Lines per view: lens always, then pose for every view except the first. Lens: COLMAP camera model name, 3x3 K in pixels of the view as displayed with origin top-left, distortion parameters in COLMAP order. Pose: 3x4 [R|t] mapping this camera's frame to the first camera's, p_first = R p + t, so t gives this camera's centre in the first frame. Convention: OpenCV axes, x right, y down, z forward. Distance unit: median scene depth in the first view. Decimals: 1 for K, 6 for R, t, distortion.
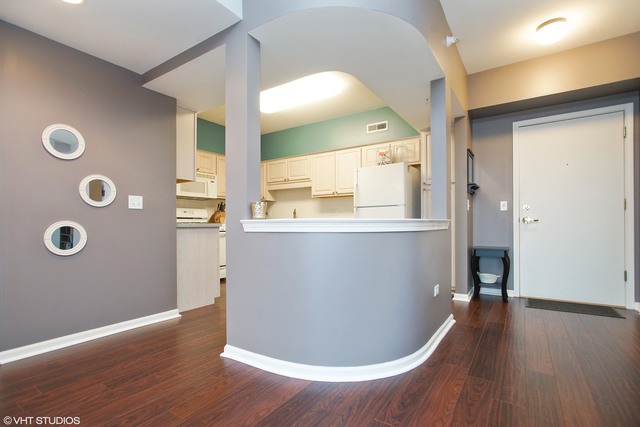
lens RADIAL K [[309.2, 0, 319.7], [0, 309.2, 217.5], [0, 0, 1]] dist [-0.007153, 0.000224]
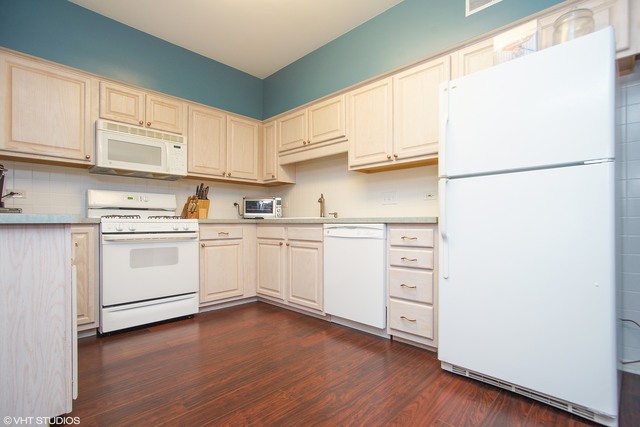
lens RADIAL K [[309.2, 0, 320.0], [0, 309.2, 217.3], [0, 0, 1]] dist [-0.007153, 0.000224]
pose [[0.982645, 0.002831, -0.185477, 0.026032], [-0.001080, 0.999954, 0.009541, 0.011161], [0.185495, -0.009175, 0.982602, 0.459684]]
